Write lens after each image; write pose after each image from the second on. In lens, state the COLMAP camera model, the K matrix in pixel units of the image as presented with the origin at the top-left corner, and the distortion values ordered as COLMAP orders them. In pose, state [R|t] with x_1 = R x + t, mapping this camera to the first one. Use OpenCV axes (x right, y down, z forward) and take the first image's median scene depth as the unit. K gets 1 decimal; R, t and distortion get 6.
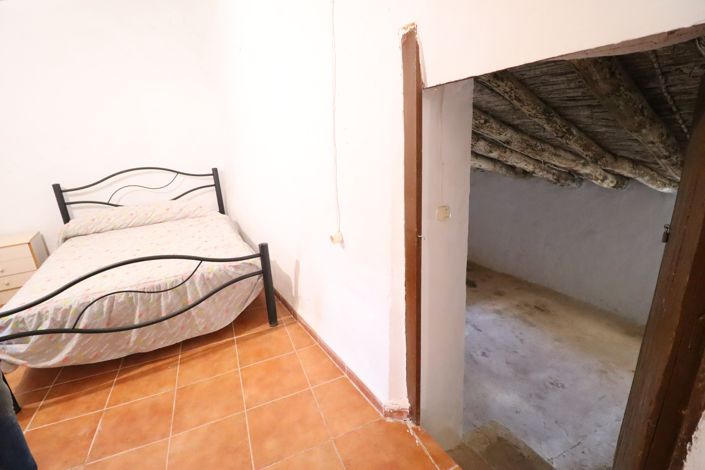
lens RADIAL K [[327.8, 0, 355.9], [0, 327.8, 231.7], [0, 0, 1]] dist [0.001648, -0.013051]
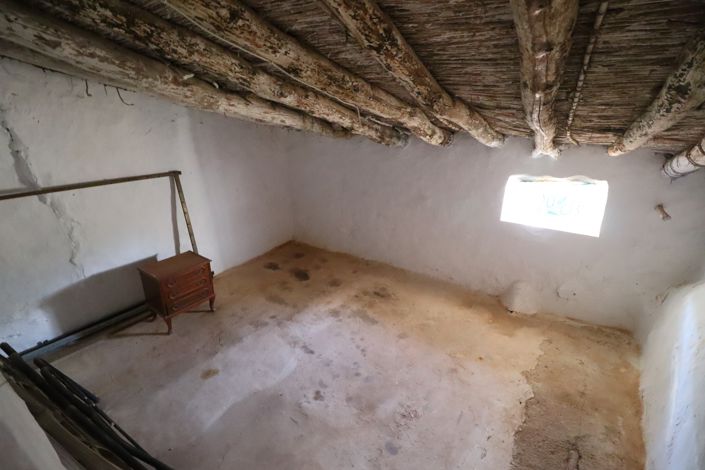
lens RADIAL K [[327.8, 0, 355.9], [0, 327.8, 231.7], [0, 0, 1]] dist [0.001648, -0.013051]
pose [[0.891761, -0.161114, 0.422854, 0.221451], [0.114836, 0.984453, 0.132914, -0.055390], [-0.437694, -0.069969, 0.896398, 0.353838]]
